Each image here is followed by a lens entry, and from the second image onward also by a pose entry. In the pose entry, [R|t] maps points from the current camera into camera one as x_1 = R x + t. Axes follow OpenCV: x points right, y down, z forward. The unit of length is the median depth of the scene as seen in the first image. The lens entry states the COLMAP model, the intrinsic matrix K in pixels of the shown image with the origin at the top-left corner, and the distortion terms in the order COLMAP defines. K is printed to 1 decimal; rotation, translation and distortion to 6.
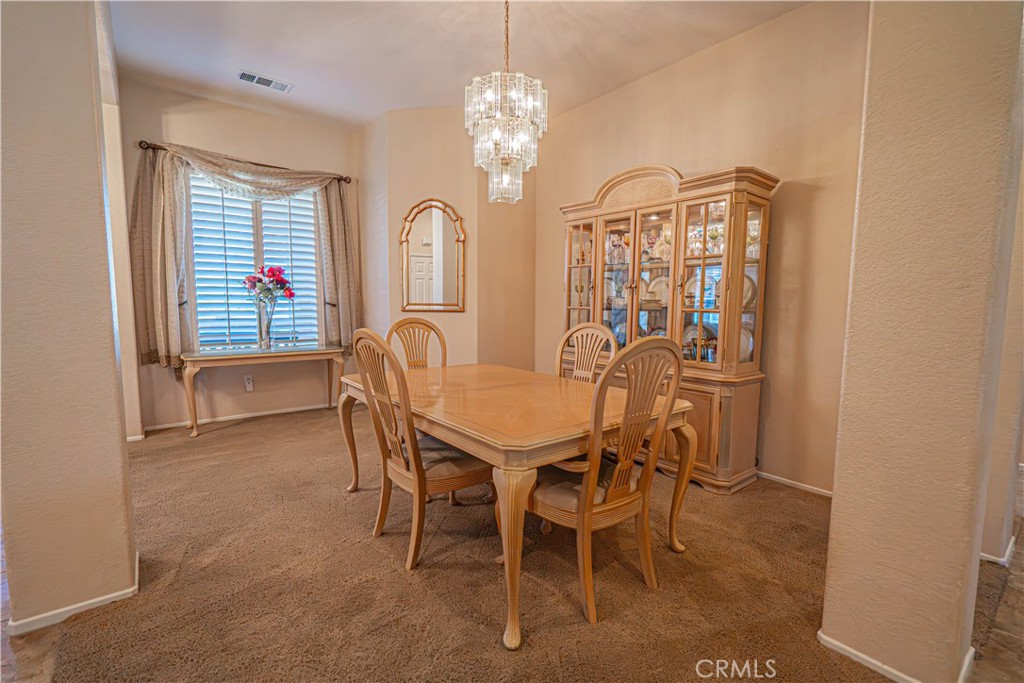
lens RADIAL K [[466.8, 0, 515.4], [0, 466.8, 344.6], [0, 0, 1]] dist [-0.001353, 0.000510]
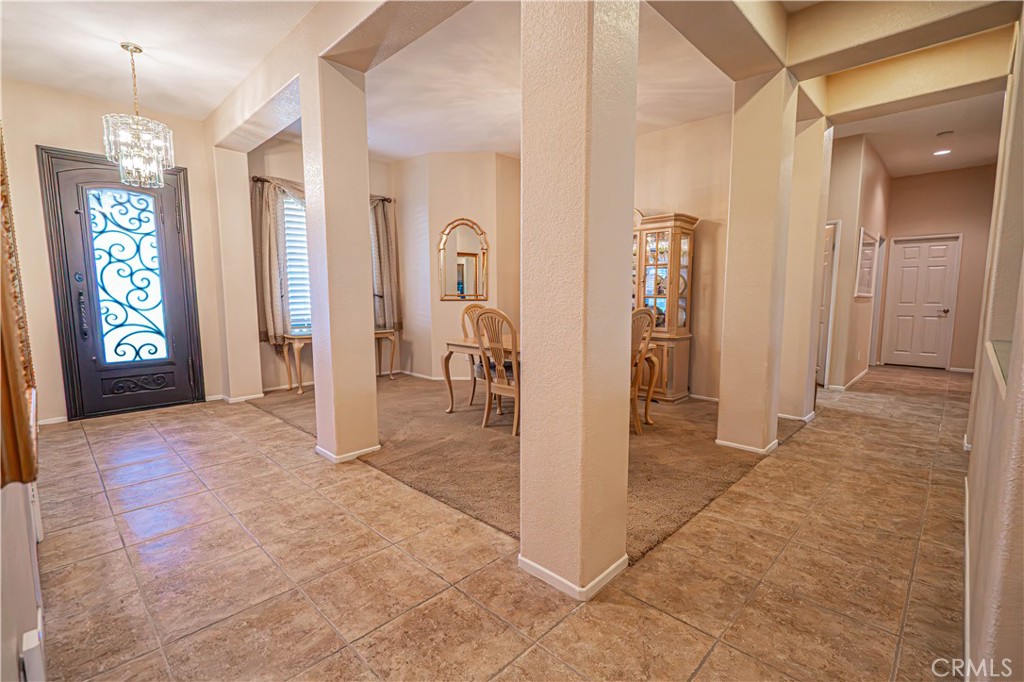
lens RADIAL K [[466.8, 0, 522.4], [0, 466.8, 344.3], [0, 0, 1]] dist [-0.001353, 0.000510]
pose [[0.990403, -0.025530, 0.135831, -0.231912], [0.023135, 0.999548, 0.019182, 0.041043], [-0.136259, -0.015856, 0.990546, -0.448692]]
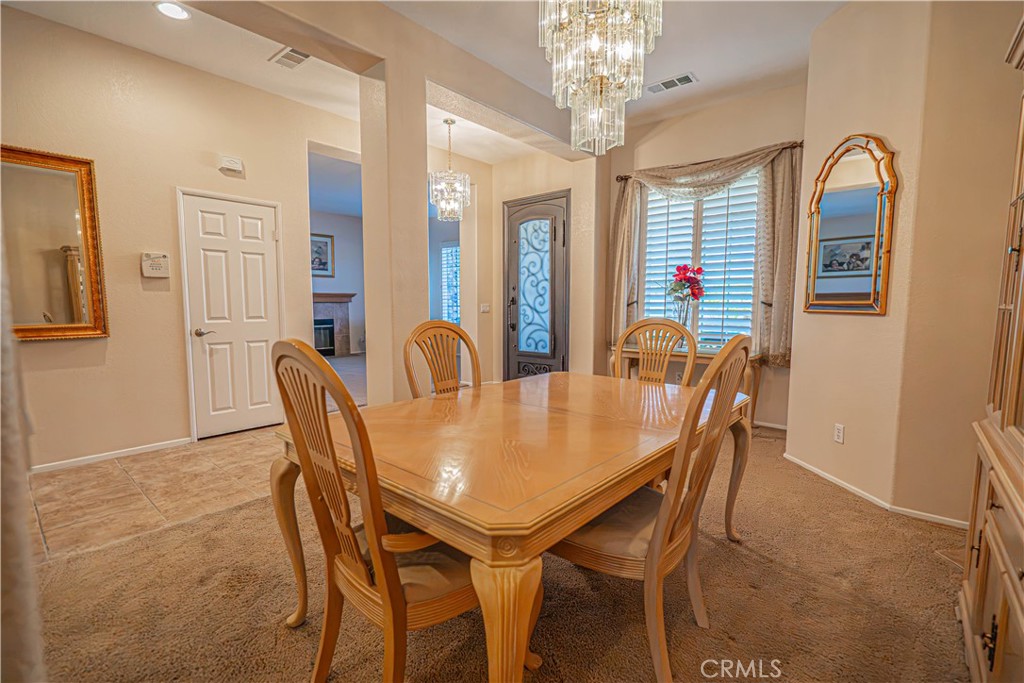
lens RADIAL K [[466.8, 0, 511.4], [0, 466.8, 345.6], [0, 0, 1]] dist [-0.001353, 0.000510]
pose [[0.174580, 0.083647, -0.981084, 0.444354], [-0.091368, 0.993462, 0.068444, -0.036093], [0.980395, 0.077691, 0.181081, 0.524962]]
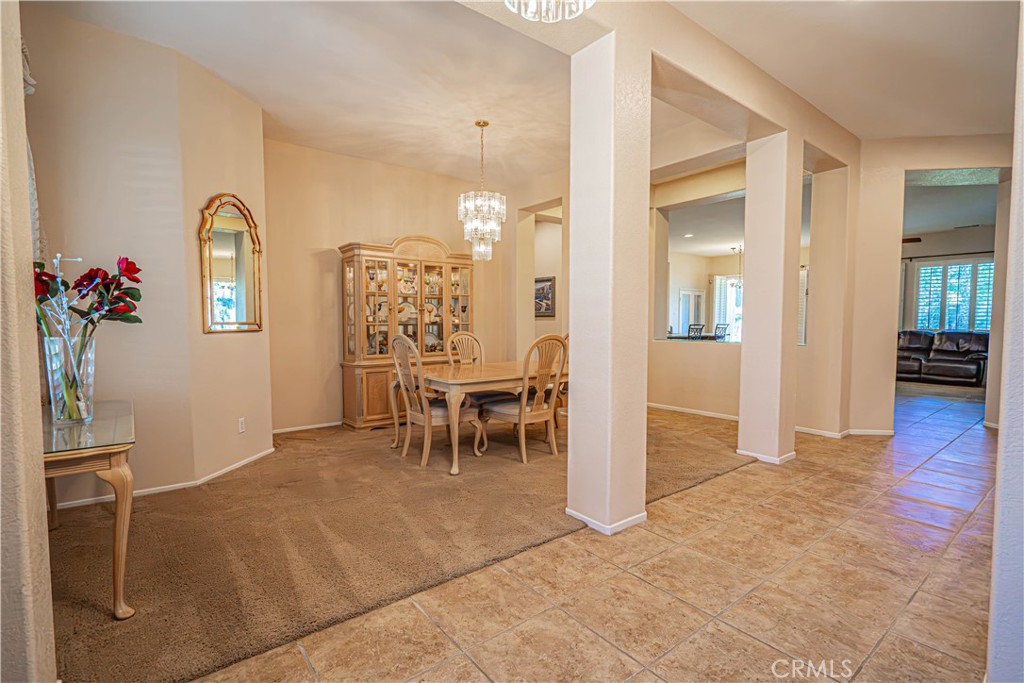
lens RADIAL K [[466.8, 0, 517.4], [0, 466.8, 343.1], [0, 0, 1]] dist [-0.001353, 0.000510]
pose [[0.000704, -0.053706, 0.998557, -1.156928], [0.091766, 0.994347, 0.053415, -0.059277], [-0.995780, 0.091596, 0.005628, 0.603452]]
